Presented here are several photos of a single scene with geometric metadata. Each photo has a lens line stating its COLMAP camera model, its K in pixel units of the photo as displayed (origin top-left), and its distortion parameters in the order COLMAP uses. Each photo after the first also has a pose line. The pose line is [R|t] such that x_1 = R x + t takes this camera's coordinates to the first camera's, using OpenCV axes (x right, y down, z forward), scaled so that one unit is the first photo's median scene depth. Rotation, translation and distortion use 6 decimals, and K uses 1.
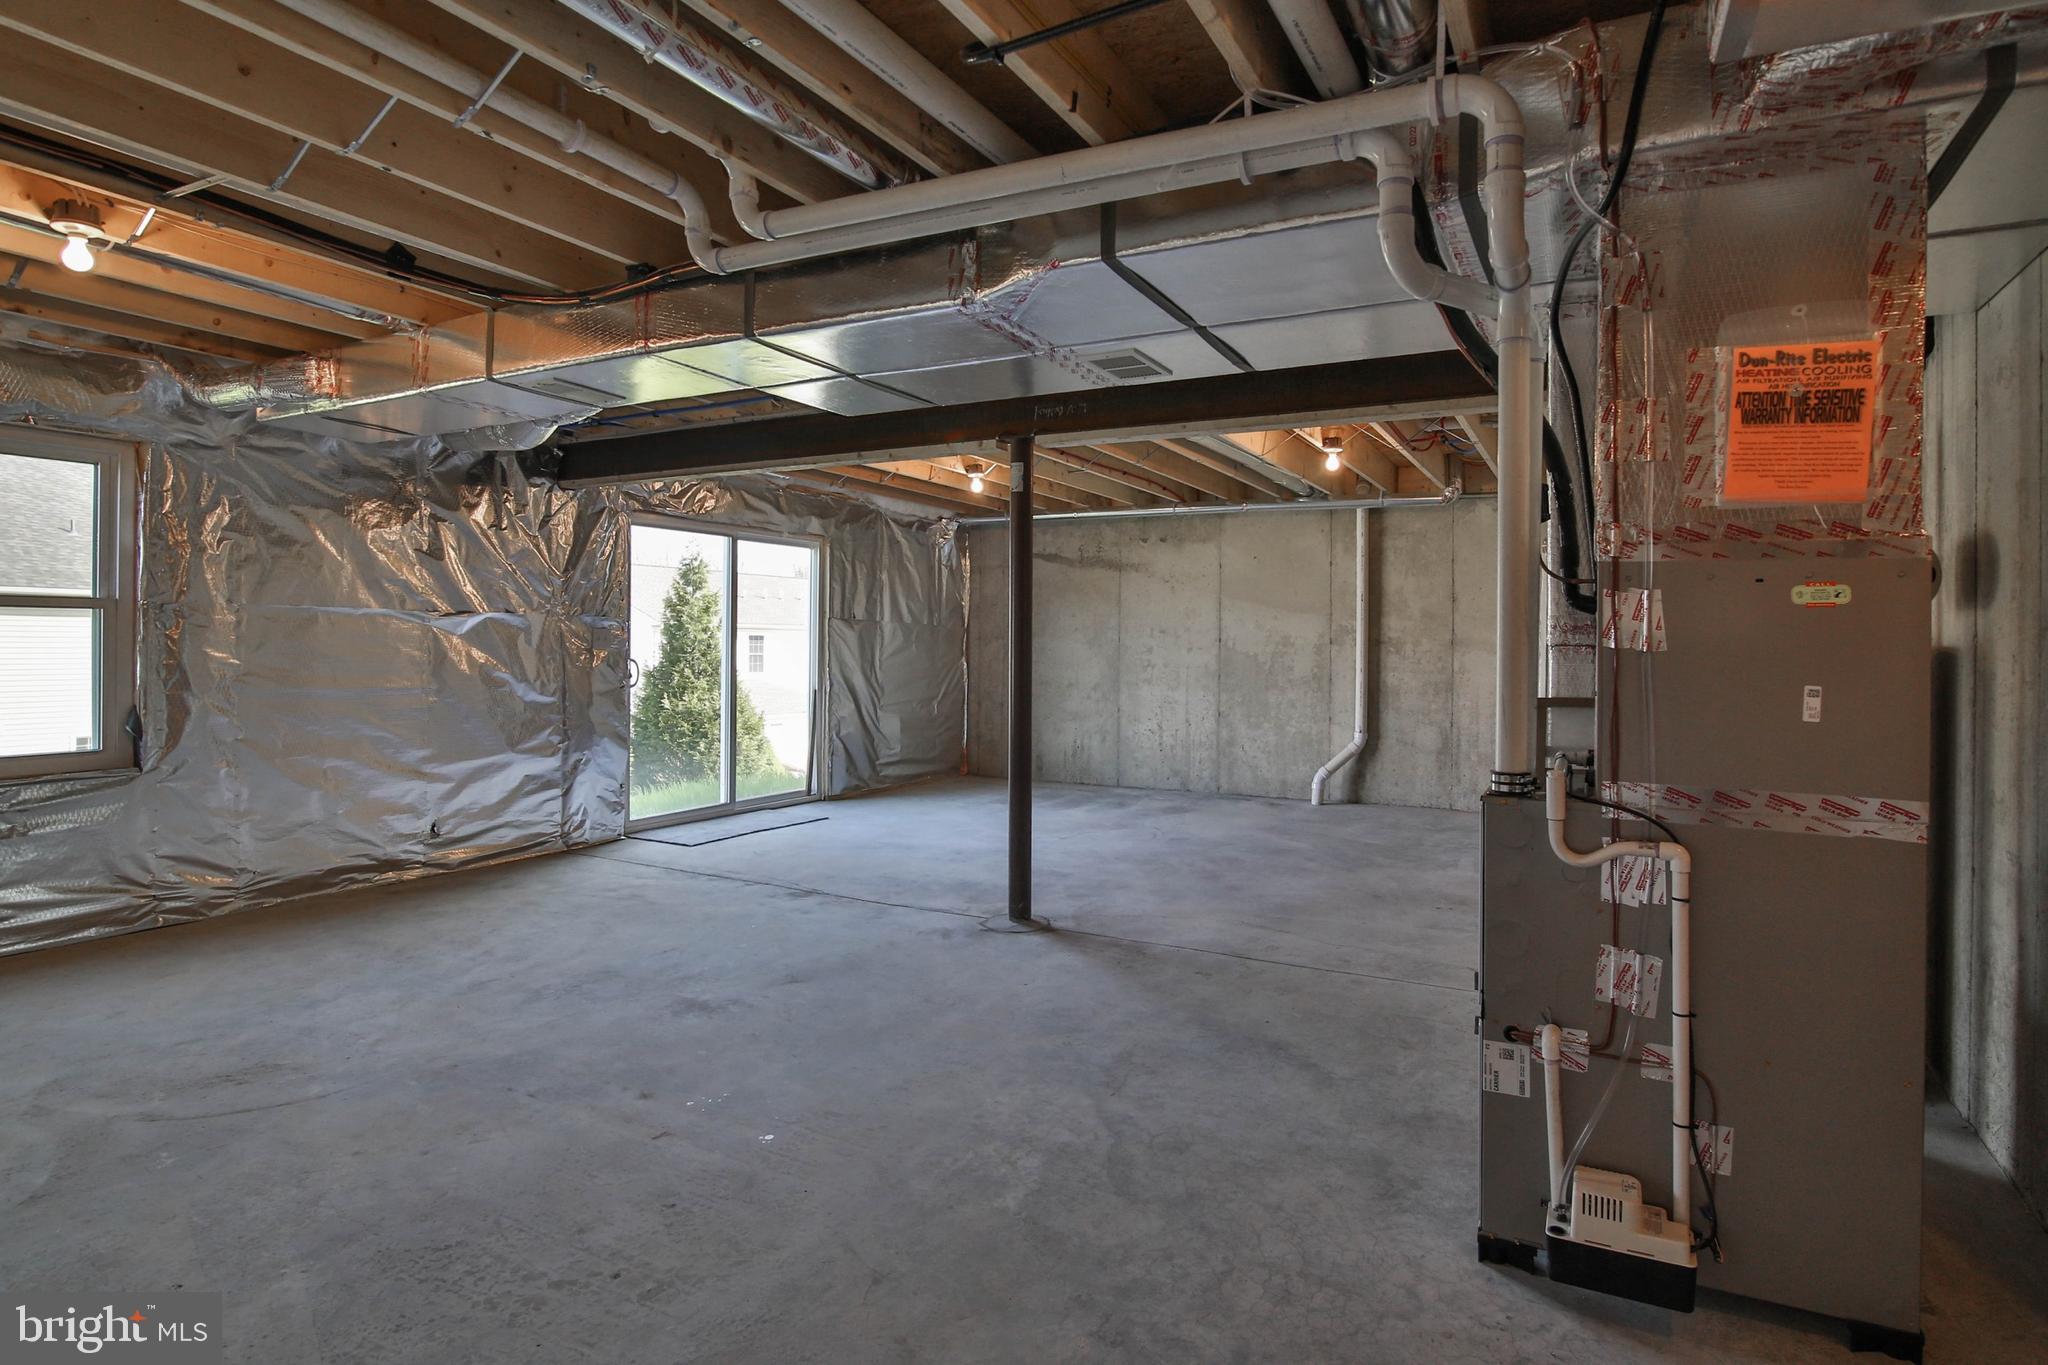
lens RADIAL K [[996.2, 0, 1025.0], [0, 996.2, 687.2], [0, 0, 1]] dist [-0.019368, -0.000111]
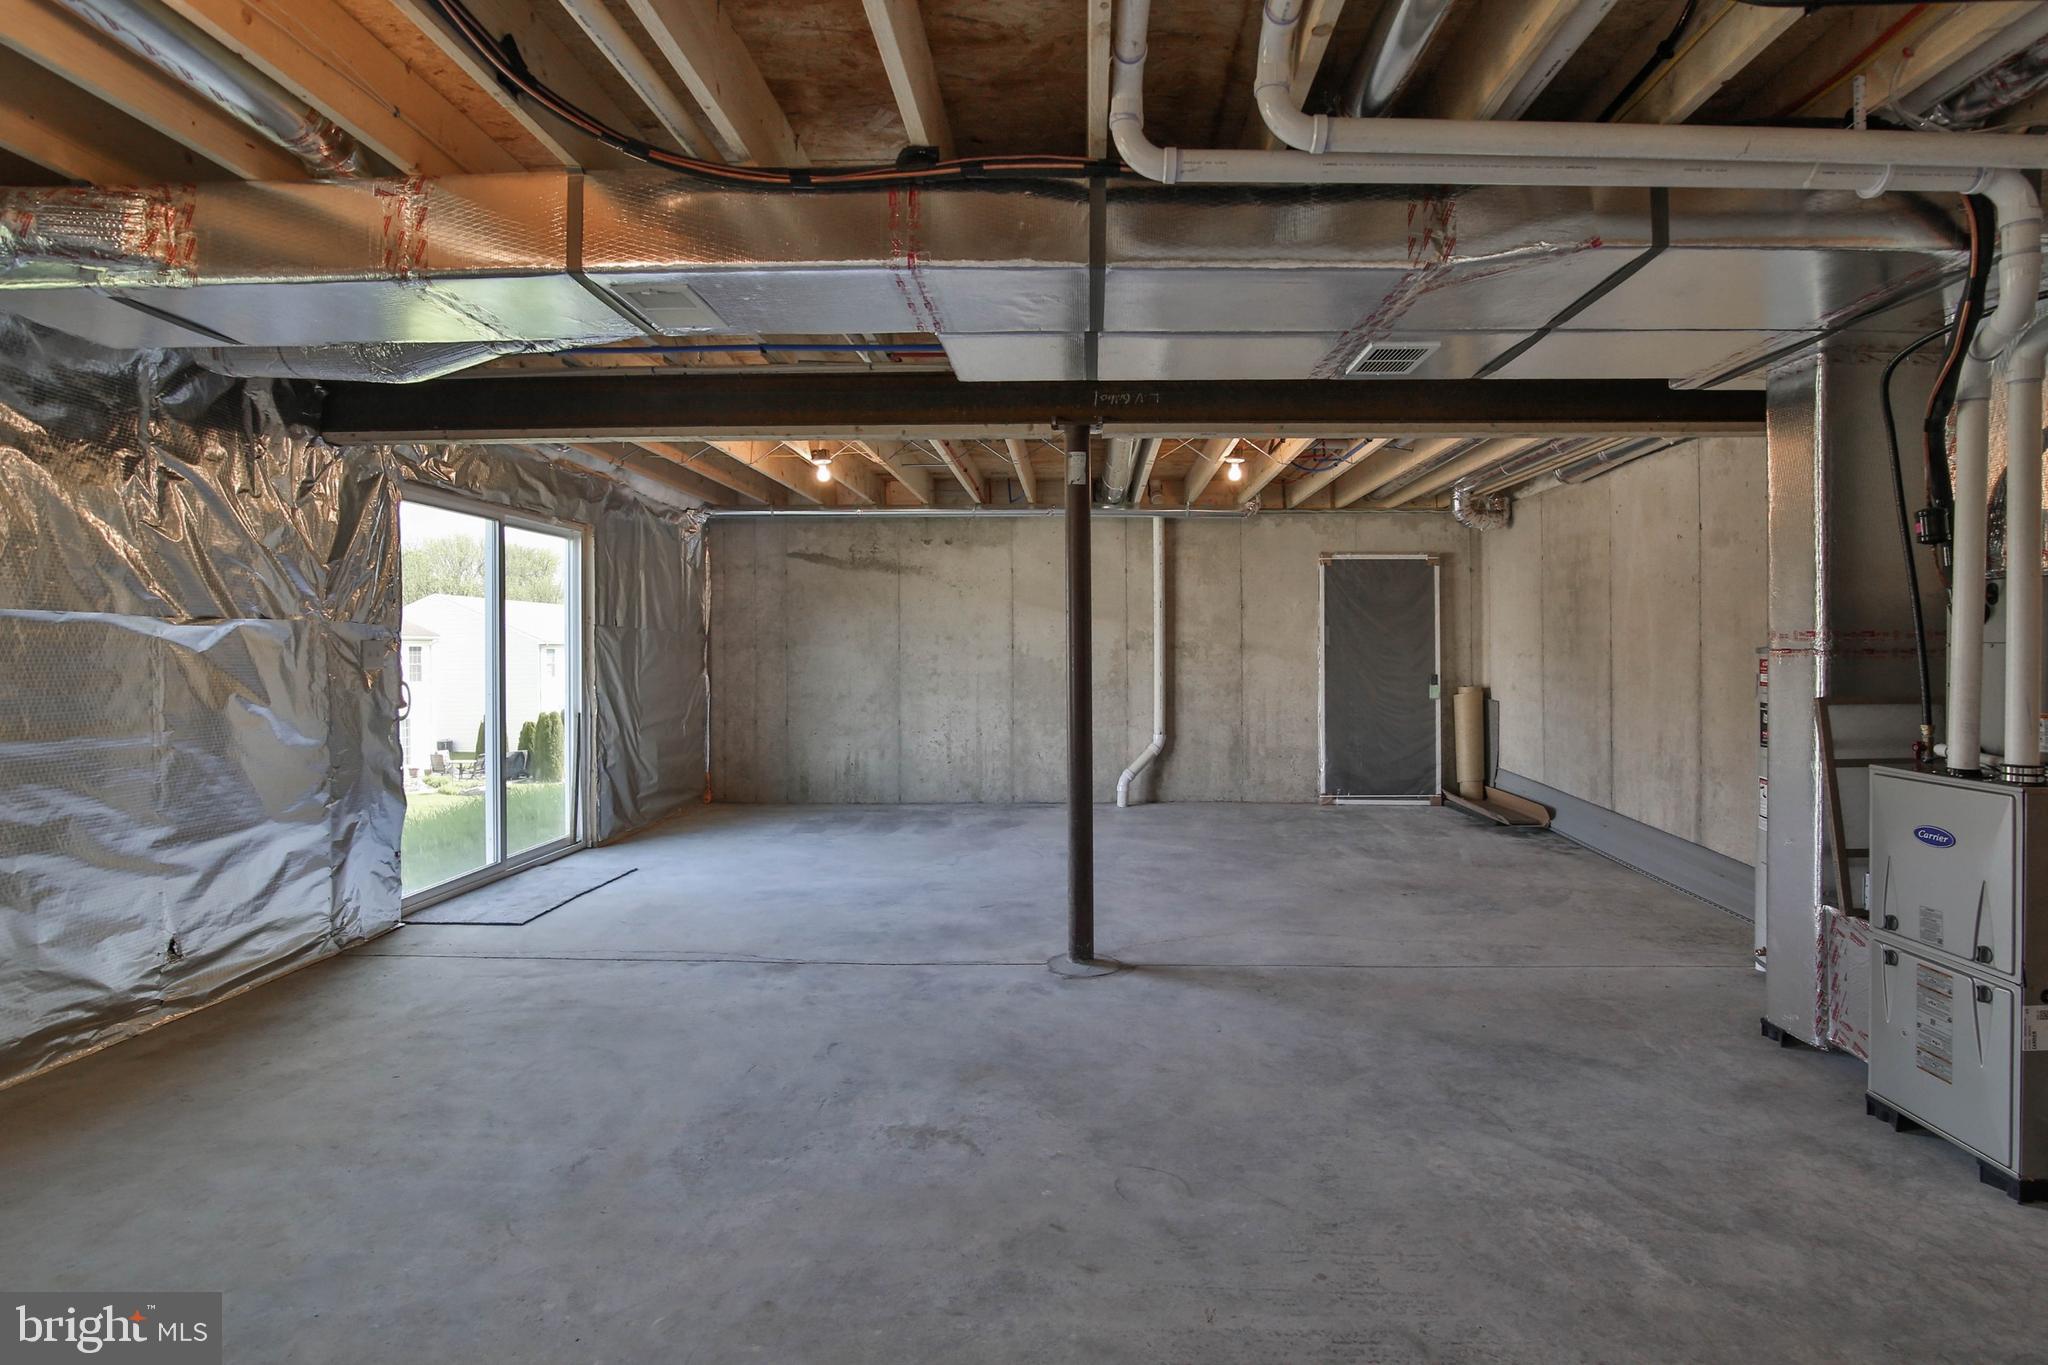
lens RADIAL K [[1007.6, 0, 1026.8], [0, 1007.6, 691.0], [0, 0, 1]] dist [-0.020076, 0.000300]
pose [[0.906216, -0.029153, 0.421809, -0.237521], [0.029911, 0.999541, 0.004821, -0.008808], [-0.421756, 0.008248, 0.906672, 0.108361]]
